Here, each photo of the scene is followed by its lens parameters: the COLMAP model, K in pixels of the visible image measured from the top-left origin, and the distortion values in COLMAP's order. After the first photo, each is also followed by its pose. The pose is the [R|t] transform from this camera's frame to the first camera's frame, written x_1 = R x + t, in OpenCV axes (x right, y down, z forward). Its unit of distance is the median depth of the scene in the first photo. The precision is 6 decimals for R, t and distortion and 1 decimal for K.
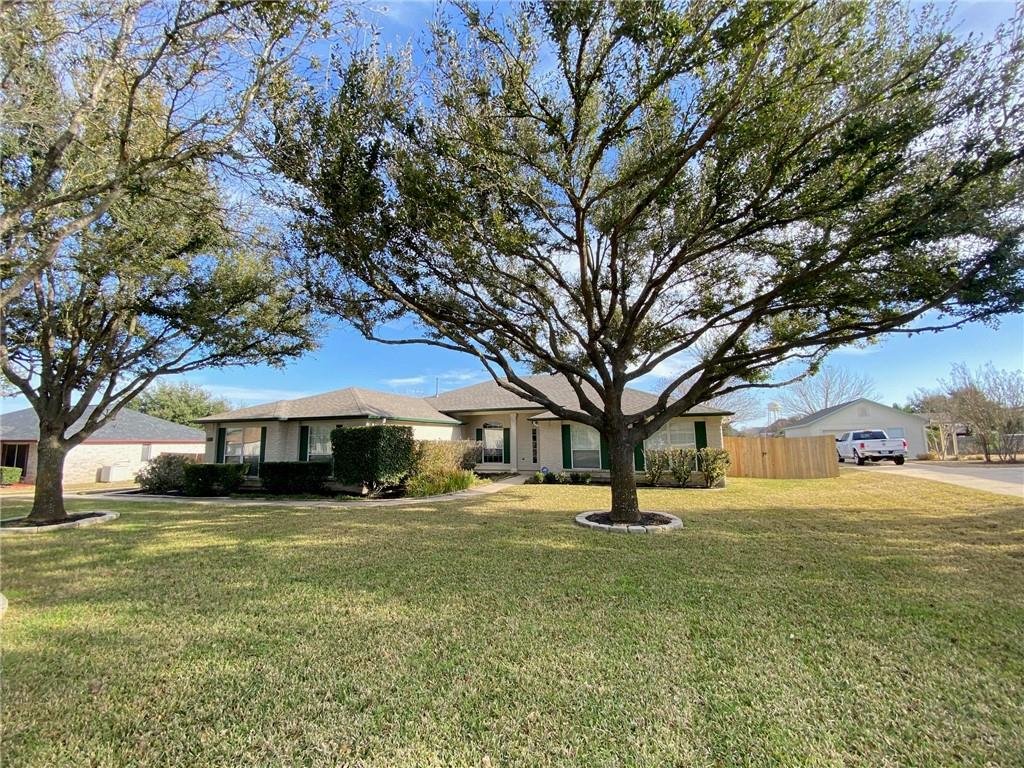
lens RADIAL K [[421.5, 0, 515.0], [0, 421.5, 383.5], [0, 0, 1]] dist [-0.000978, -0.000994]
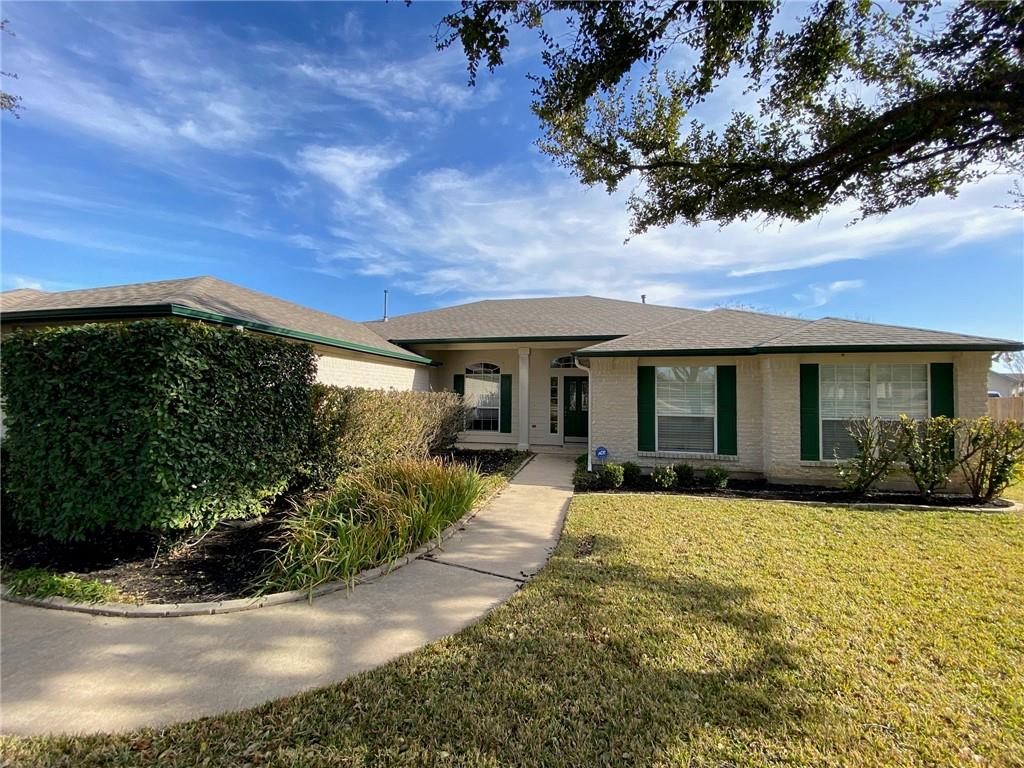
lens RADIAL K [[421.5, 0, 513.8], [0, 421.5, 391.9], [0, 0, 1]] dist [-0.000978, -0.000994]
pose [[0.993940, 0.022421, 0.107616, -0.092480], [-0.035200, 0.992346, 0.118364, 0.073661], [-0.104139, -0.121435, 0.987121, 0.508236]]
